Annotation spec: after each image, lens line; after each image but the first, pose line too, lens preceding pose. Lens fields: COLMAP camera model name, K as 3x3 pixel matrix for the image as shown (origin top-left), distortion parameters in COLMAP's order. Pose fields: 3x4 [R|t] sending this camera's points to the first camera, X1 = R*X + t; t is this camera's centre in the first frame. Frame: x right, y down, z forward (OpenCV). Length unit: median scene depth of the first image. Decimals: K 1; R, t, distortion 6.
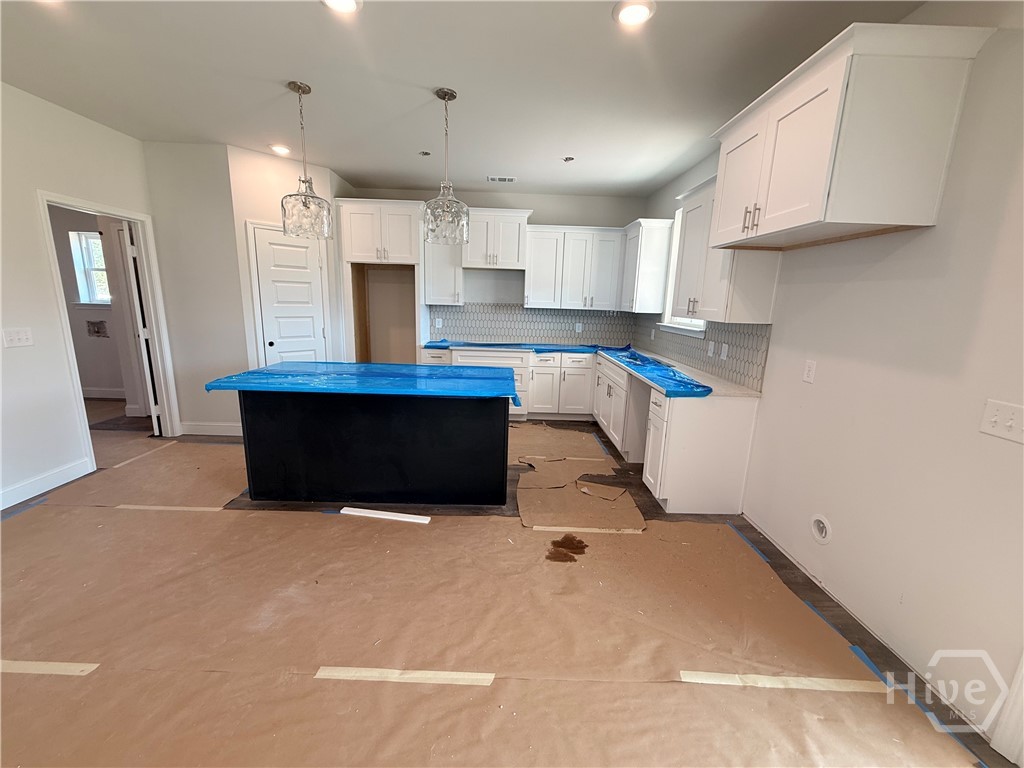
lens RADIAL K [[411.6, 0, 509.0], [0, 411.6, 382.4], [0, 0, 1]] dist [0.000220, 0.000263]
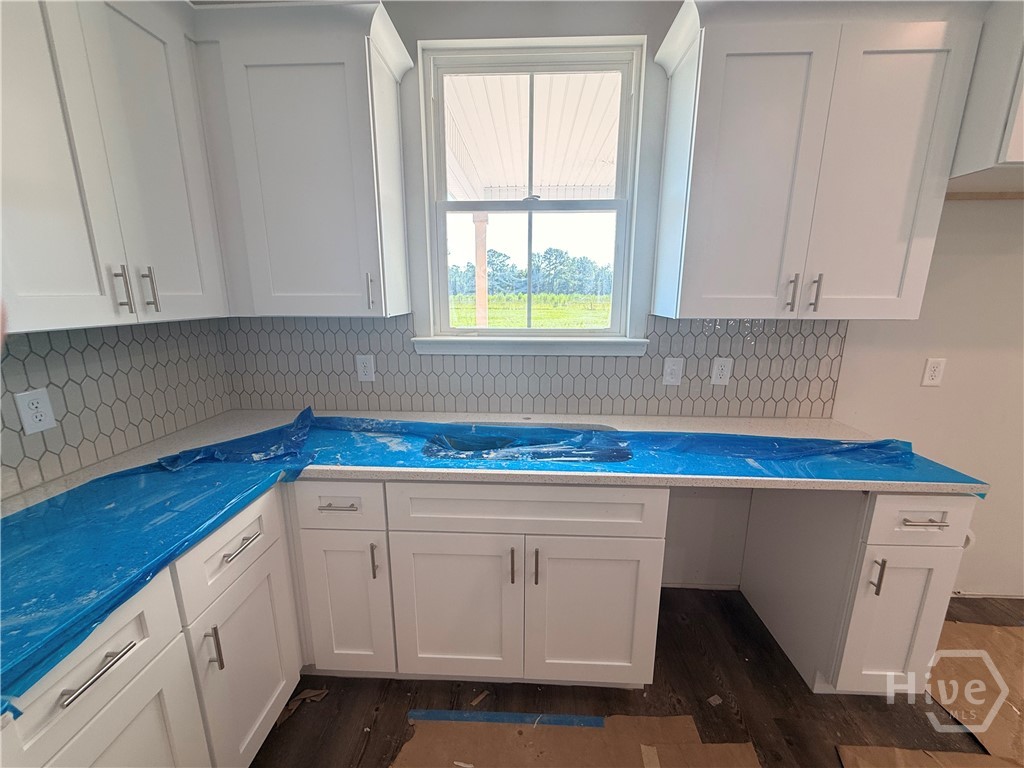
lens RADIAL K [[411.6, 0, 512.0], [0, 411.6, 380.0], [0, 0, 1]] dist [0.000220, 0.000263]
pose [[0.052221, -0.241396, 0.969021, -0.036794], [0.199389, 0.953327, 0.226741, -0.218058], [-0.978528, 0.181371, 0.097915, 1.076717]]
